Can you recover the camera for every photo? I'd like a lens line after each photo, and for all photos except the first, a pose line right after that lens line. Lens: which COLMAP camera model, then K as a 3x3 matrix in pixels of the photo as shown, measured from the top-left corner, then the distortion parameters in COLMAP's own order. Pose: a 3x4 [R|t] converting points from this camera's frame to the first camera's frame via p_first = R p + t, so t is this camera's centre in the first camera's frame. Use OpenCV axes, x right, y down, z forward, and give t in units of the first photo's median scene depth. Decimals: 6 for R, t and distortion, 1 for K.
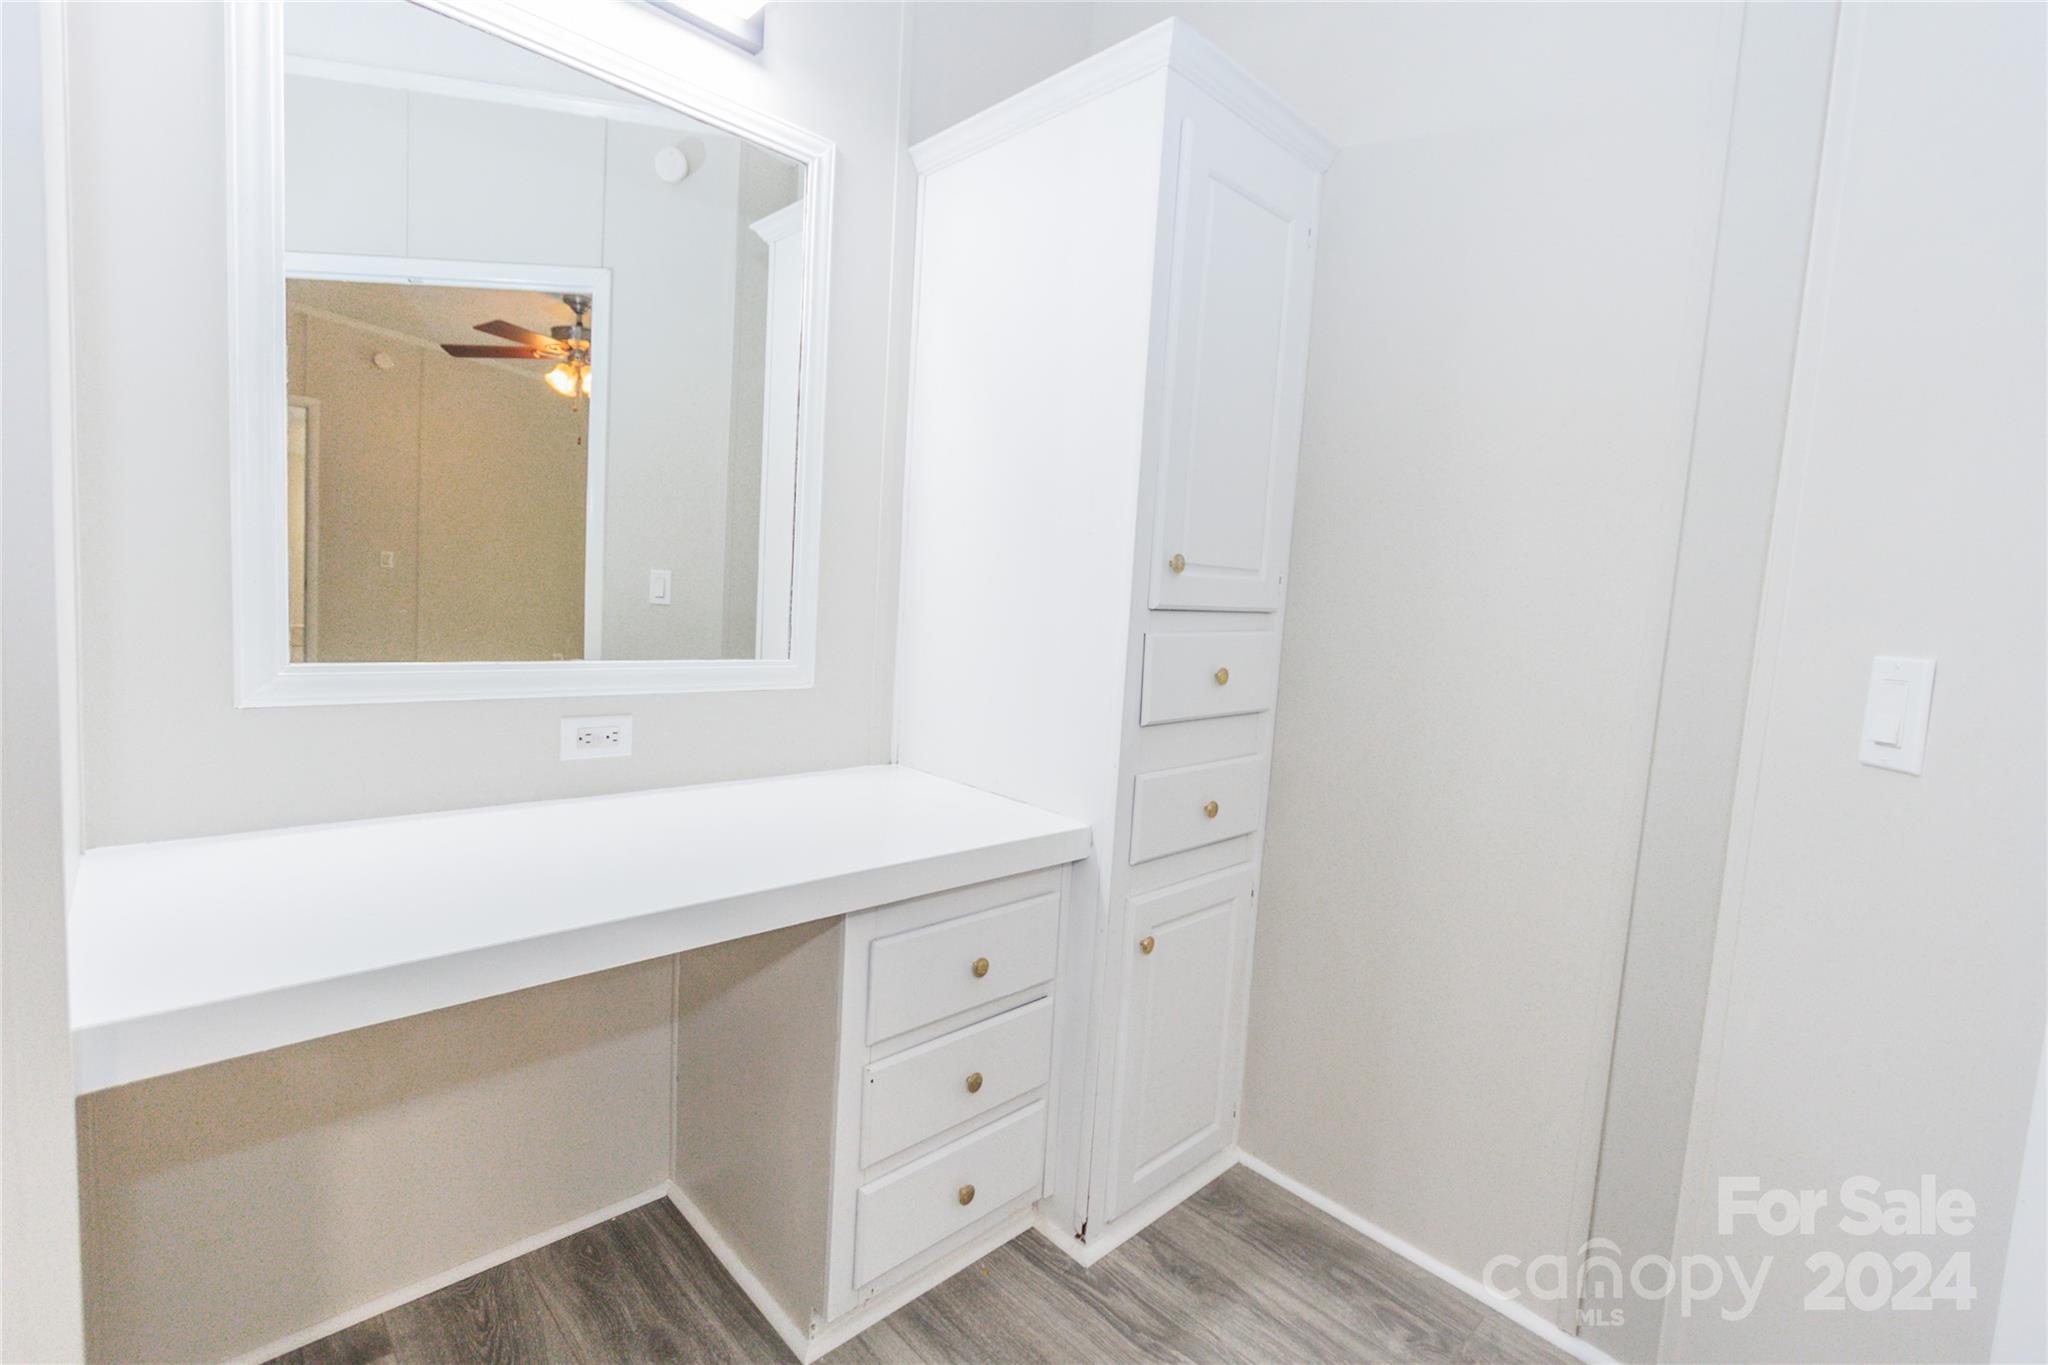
lens RADIAL K [[922.2, 0, 1024.0], [0, 922.2, 682.5], [0, 0, 1]] dist [-0.002296, -0.000689]
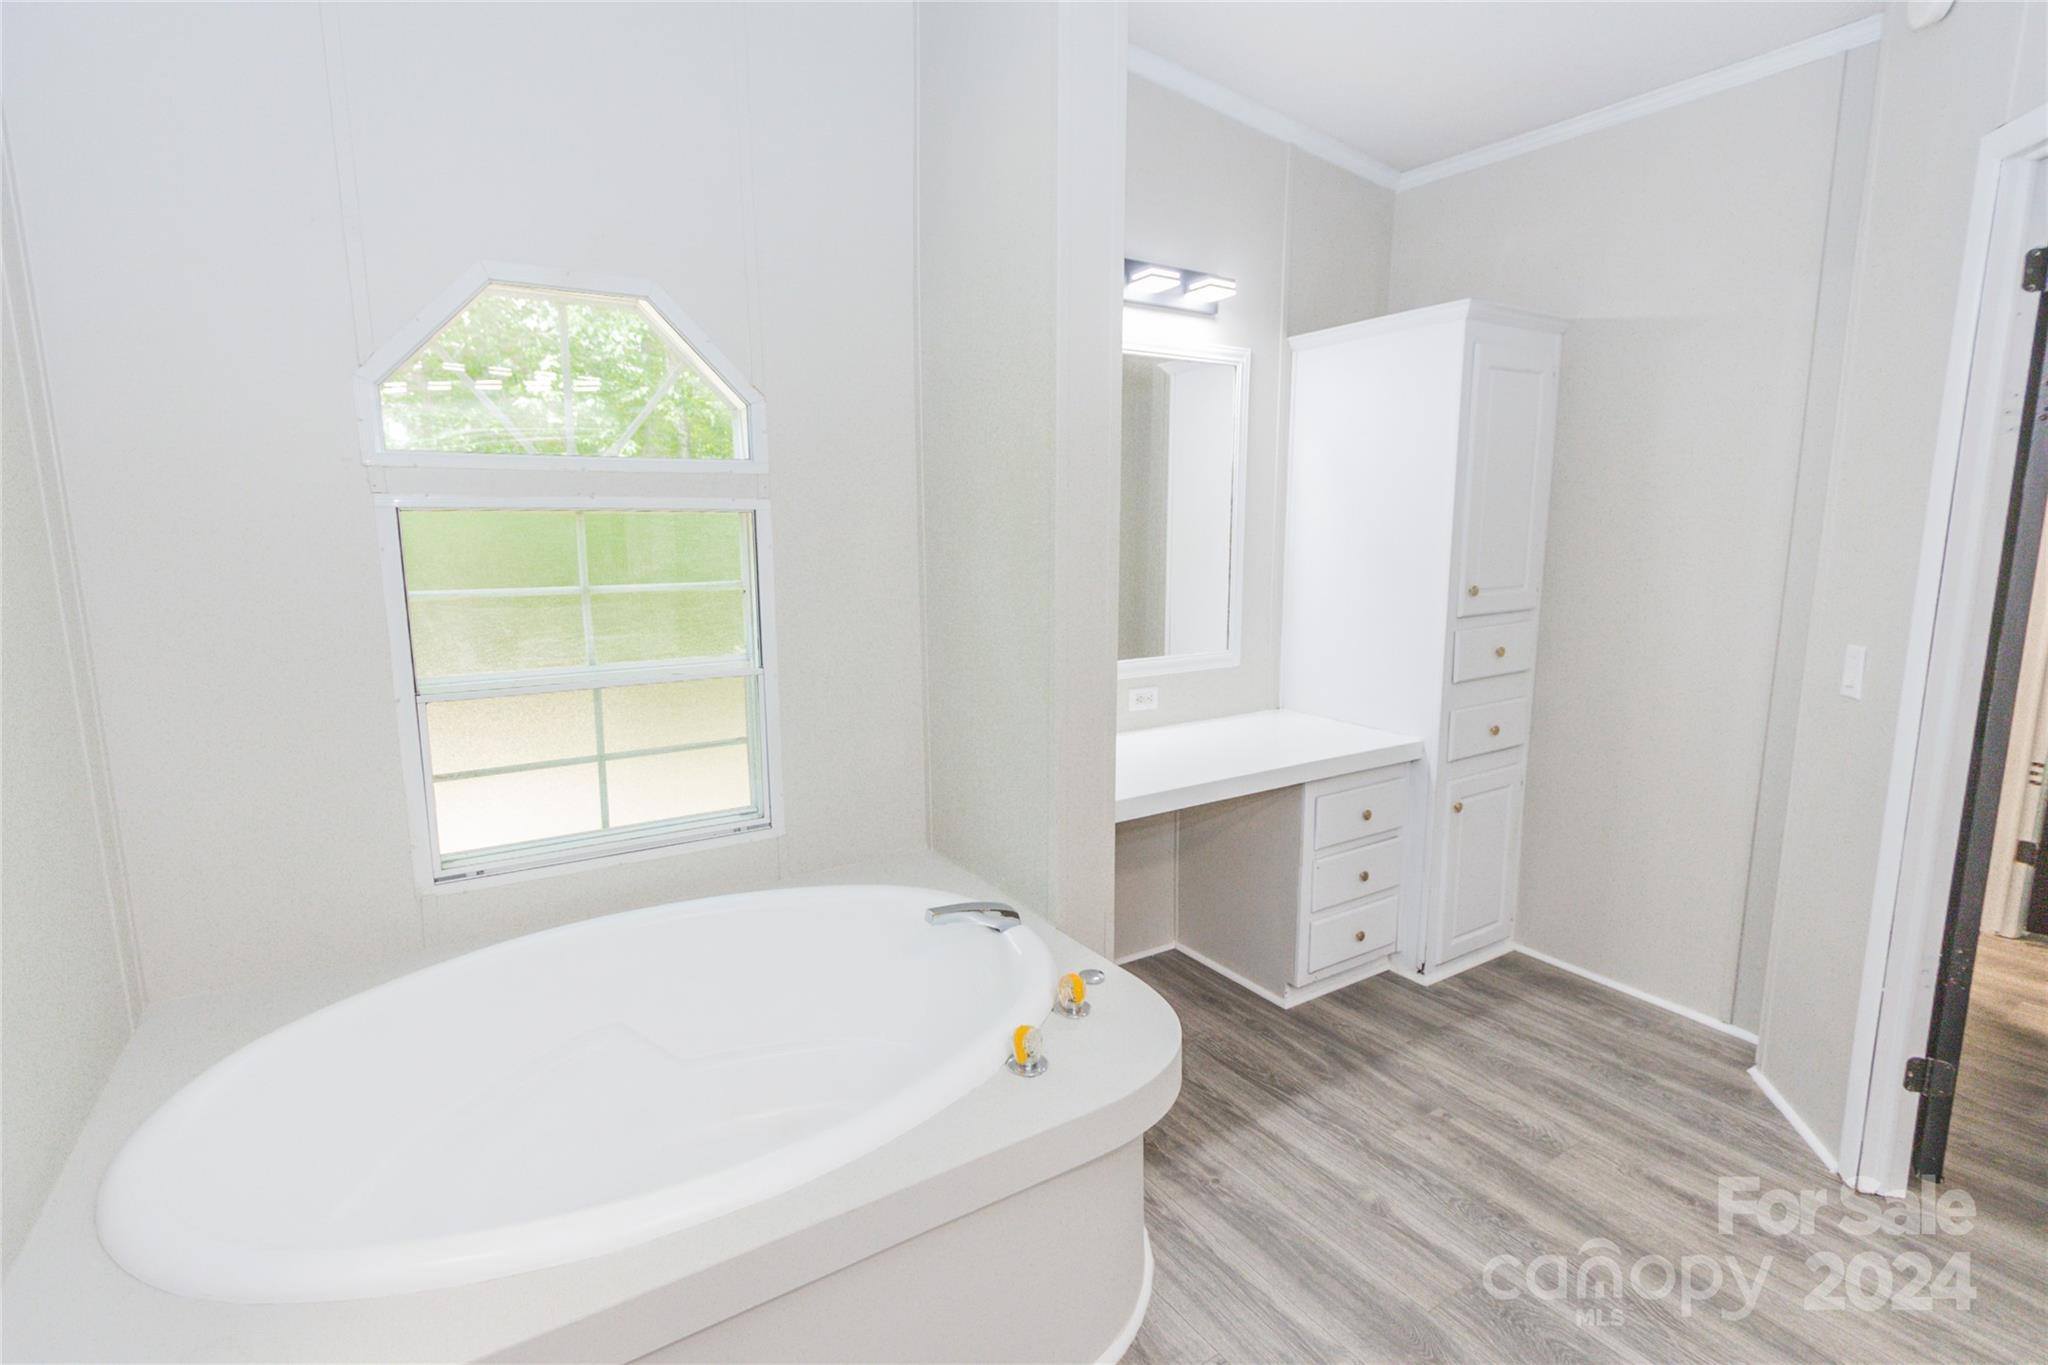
lens RADIAL K [[953.7, 0, 1024.0], [0, 953.7, 682.5], [0, 0, 1]] dist [0.005141, -0.001387]
pose [[0.975766, -0.033080, -0.216302, -0.269028], [0.045725, 0.997509, 0.053716, -0.086887], [0.213986, -0.062304, 0.974848, -0.923000]]
